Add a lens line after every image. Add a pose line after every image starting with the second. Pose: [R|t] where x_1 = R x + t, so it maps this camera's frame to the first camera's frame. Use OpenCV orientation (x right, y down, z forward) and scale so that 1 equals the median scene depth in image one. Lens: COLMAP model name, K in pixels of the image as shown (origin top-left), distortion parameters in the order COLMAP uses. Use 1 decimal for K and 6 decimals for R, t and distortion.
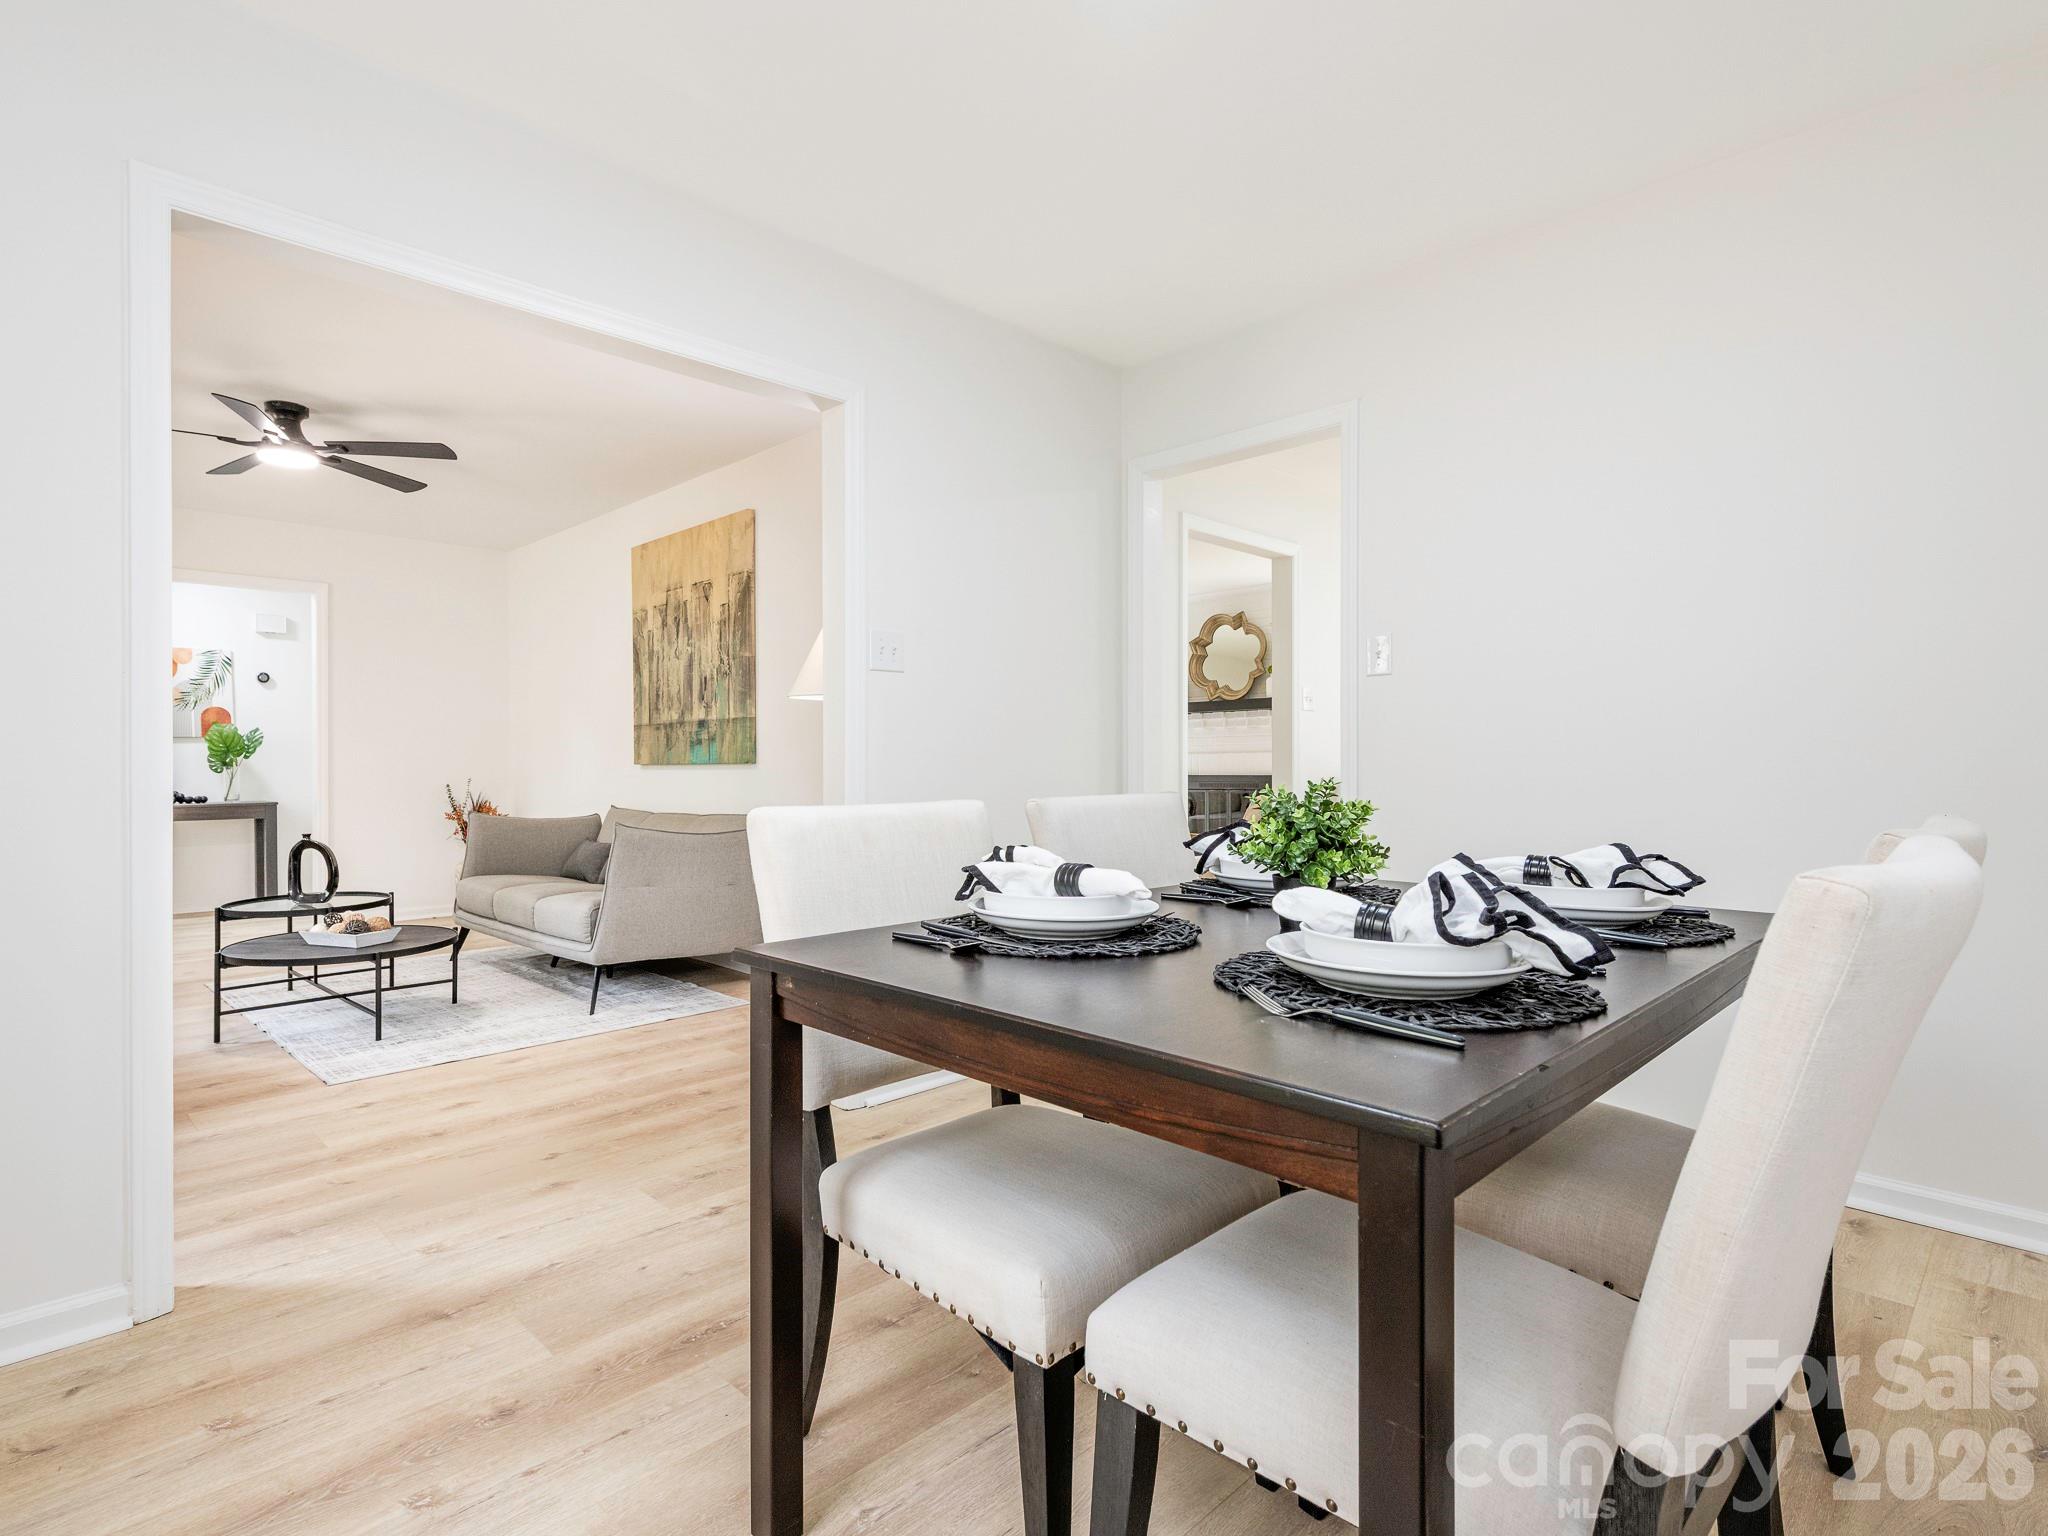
lens RADIAL K [[1067.1, 0, 940.6], [0, 1067.1, 772.0], [0, 0, 1]] dist [0.001375, 0.000392]
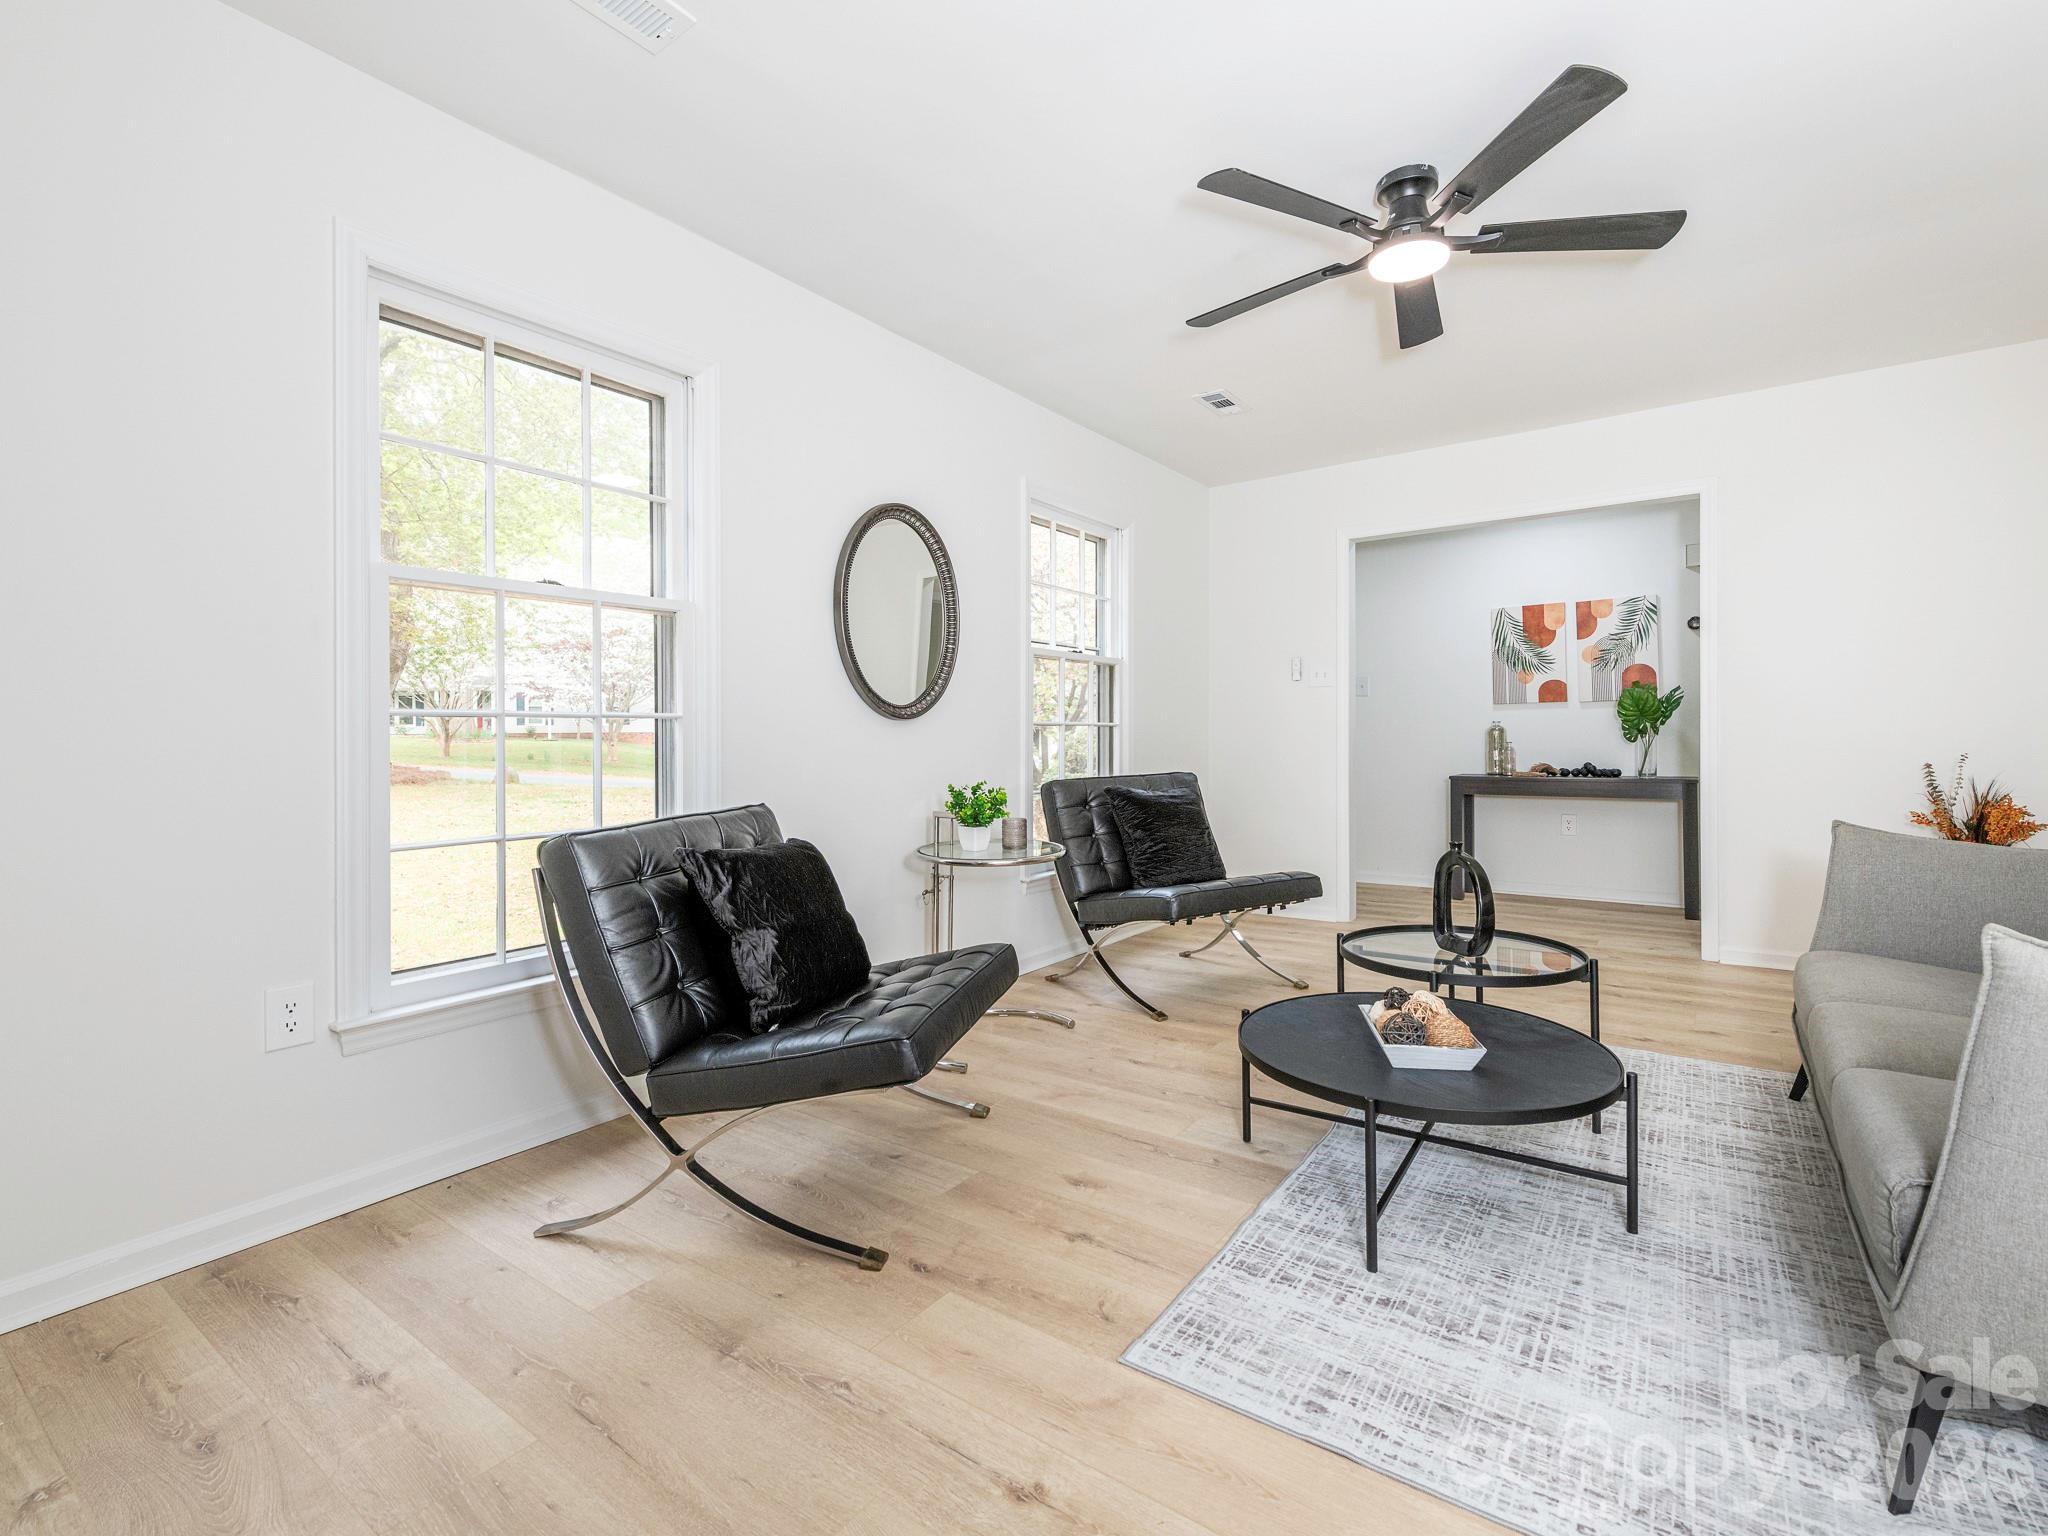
lens RADIAL K [[907.9, 0, 1123.7], [0, 907.9, 745.4], [0, 0, 1]] dist [0.001062, -0.000001]
pose [[0.232386, 0.009934, -0.972573, -0.089291], [0.001681, 0.999942, 0.010615, -0.005852], [0.972622, -0.004101, 0.232356, 0.546941]]
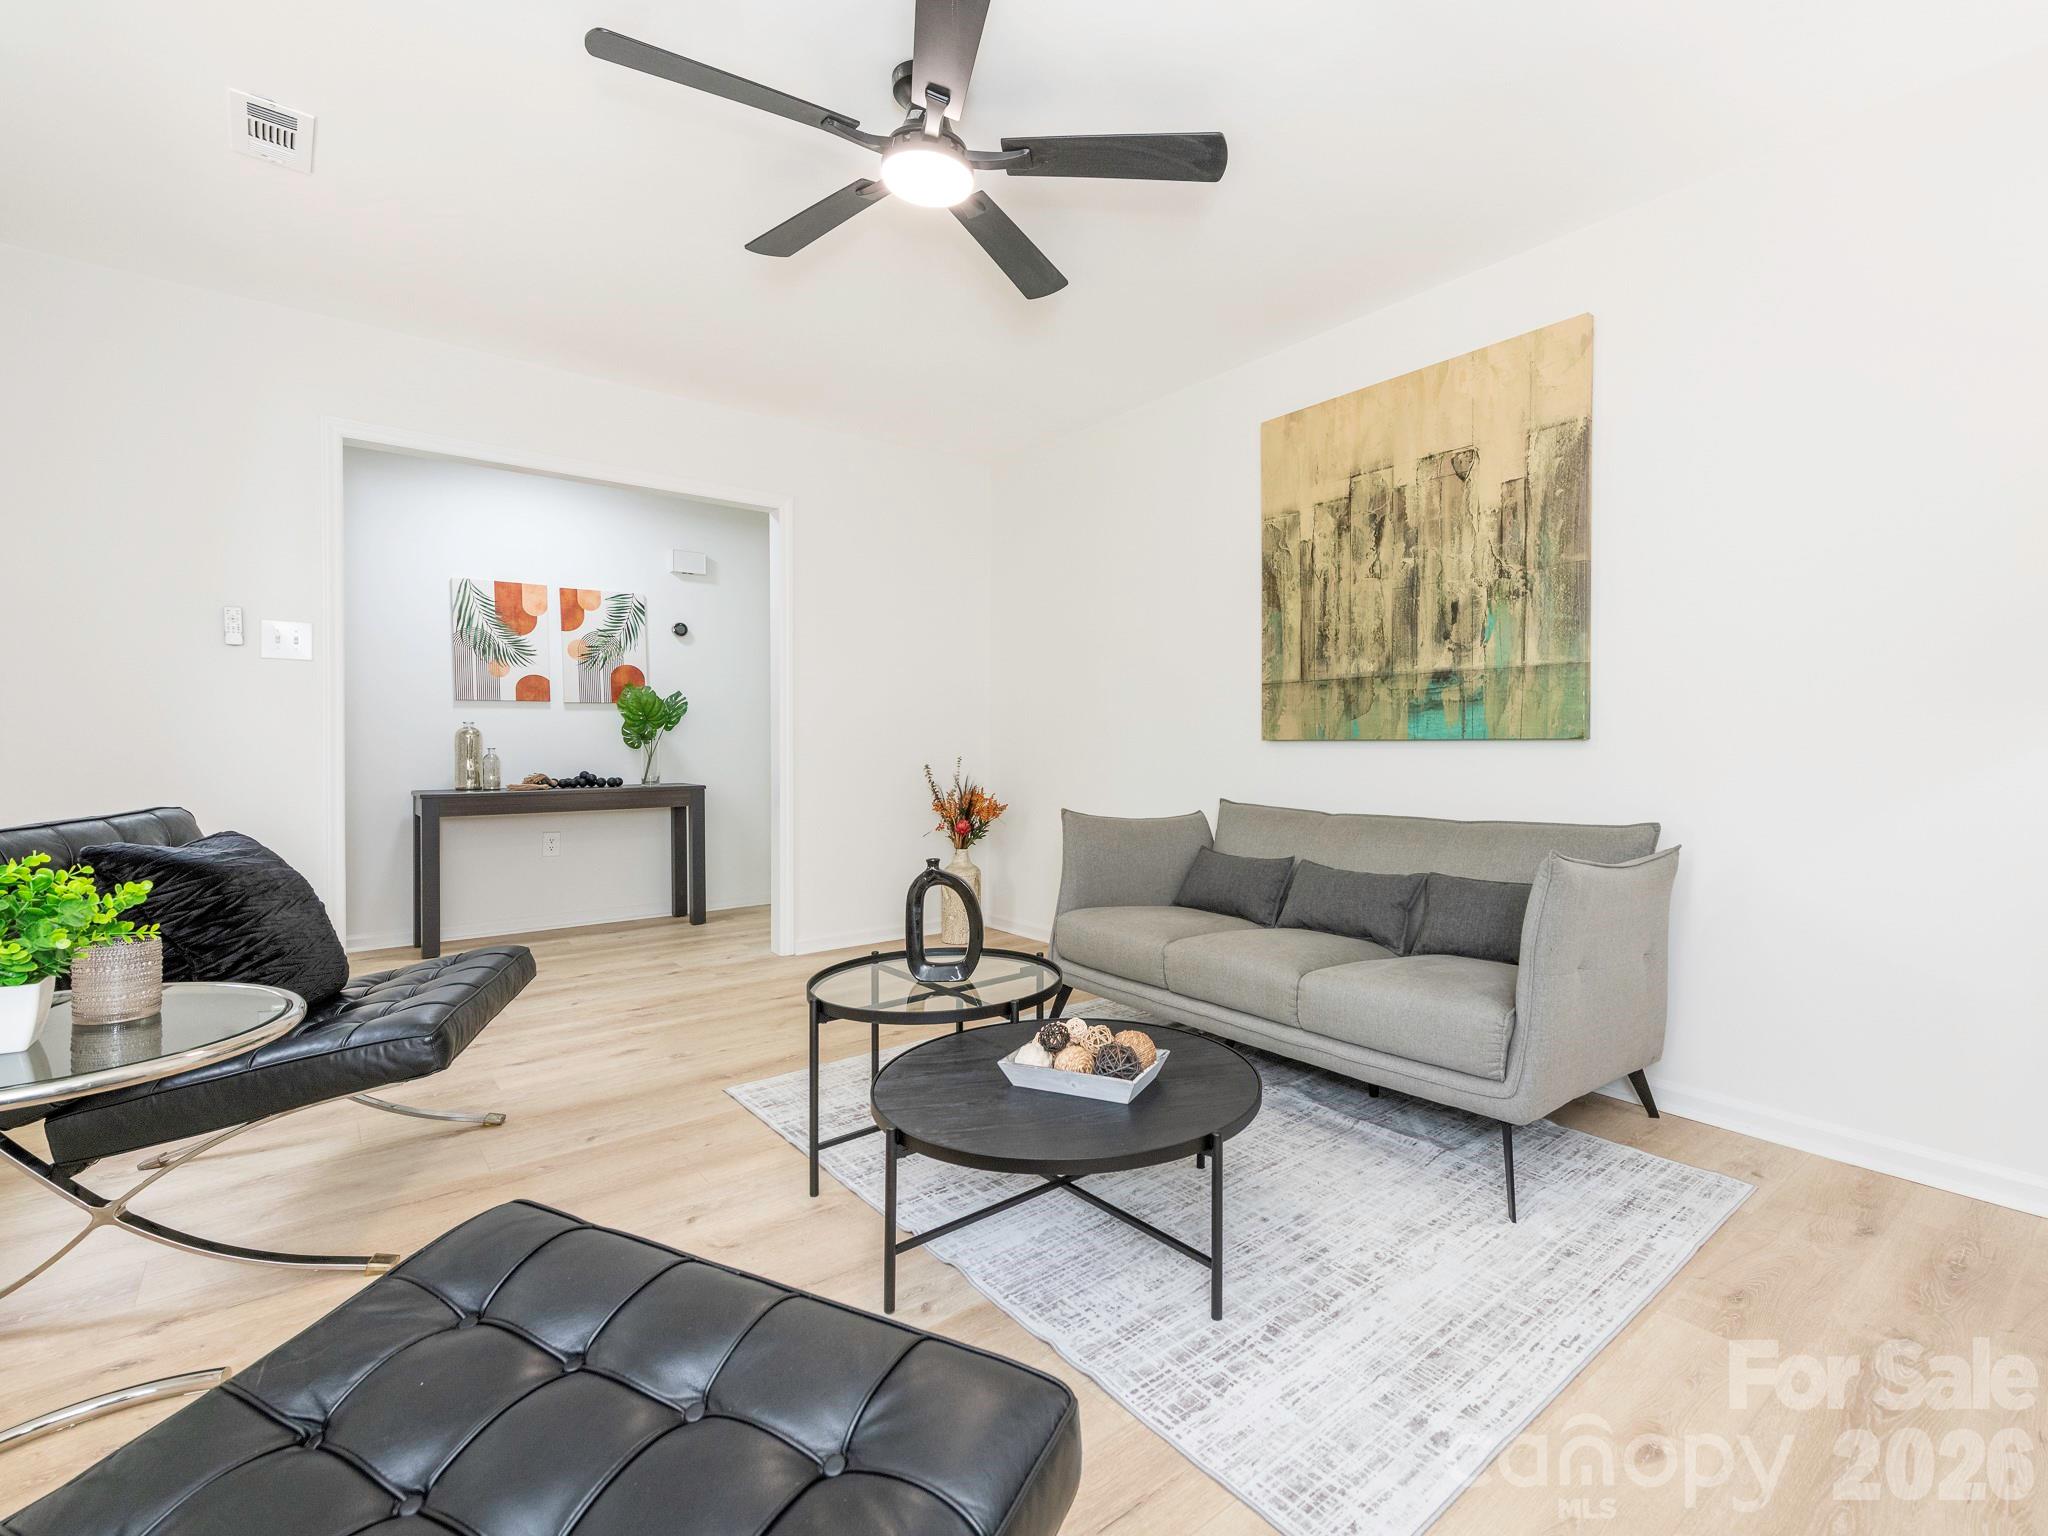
lens RADIAL K [[947.7, 0, 1034.6], [0, 947.7, 754.1], [0, 0, 1]] dist [0.002772, 0.000110]
pose [[0.996872, 0.005975, -0.078812, -0.402797], [-0.005410, 0.999958, 0.007383, -0.002057], [0.078853, -0.006933, 0.996862, 0.401272]]
